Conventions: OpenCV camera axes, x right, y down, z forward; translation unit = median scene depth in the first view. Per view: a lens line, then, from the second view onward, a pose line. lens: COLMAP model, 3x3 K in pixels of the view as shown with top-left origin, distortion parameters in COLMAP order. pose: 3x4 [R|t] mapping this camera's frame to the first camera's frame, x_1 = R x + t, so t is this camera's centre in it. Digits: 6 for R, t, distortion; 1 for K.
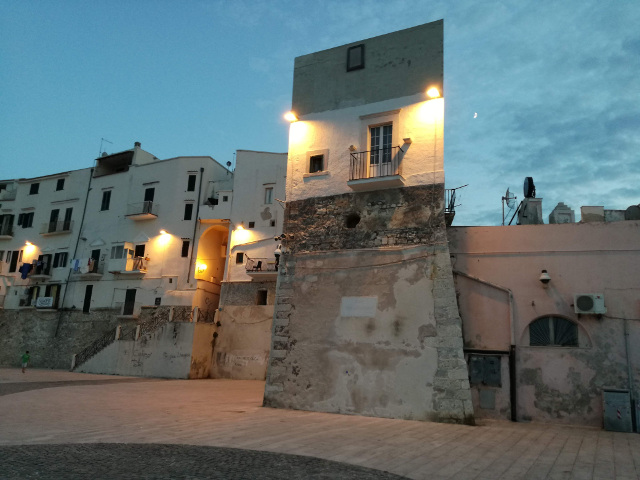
lens RADIAL K [[511.9, 0, 322.2], [0, 511.9, 240.2], [0, 0, 1]] dist [0.008206, -0.048434]
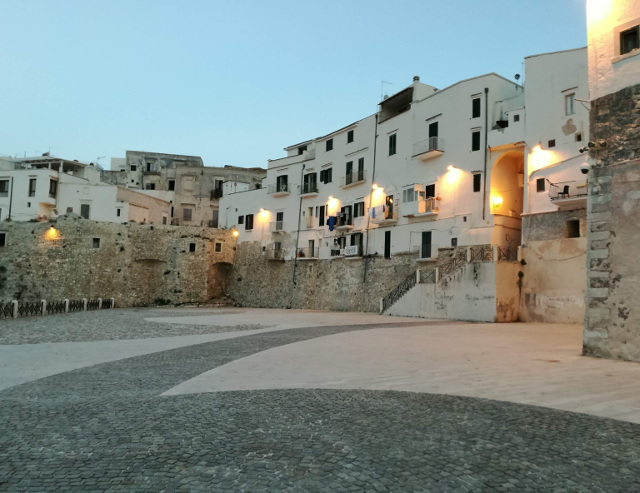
lens RADIAL K [[539.3, 0, 338.6], [0, 539.3, 245.3], [0, 0, 1]] dist [0.046223, -0.095718]
pose [[0.859111, -0.068426, -0.507194, 0.001232], [0.130976, 0.987415, 0.088639, 0.009313], [0.494746, -0.142581, 0.857261, 0.038630]]
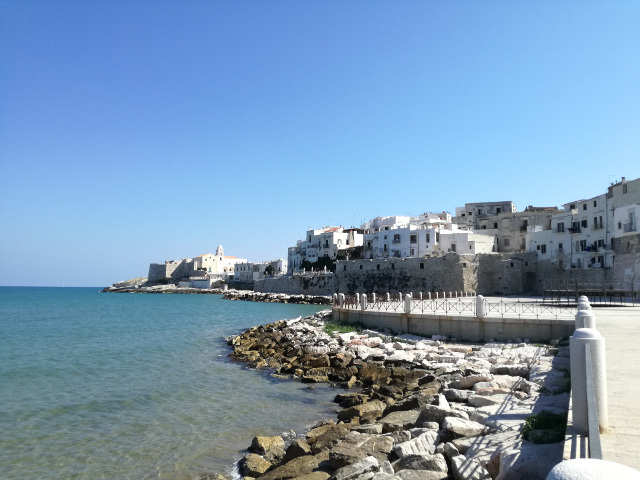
lens RADIAL K [[511.9, 0, 314.3], [0, 511.9, 241.3], [0, 0, 1]] dist [0.008206, -0.048434]
pose [[0.396513, -0.119709, -0.910191, 1.040306], [0.220979, 0.974756, -0.031934, -0.186766], [0.891036, -0.188470, 0.412956, -0.987045]]
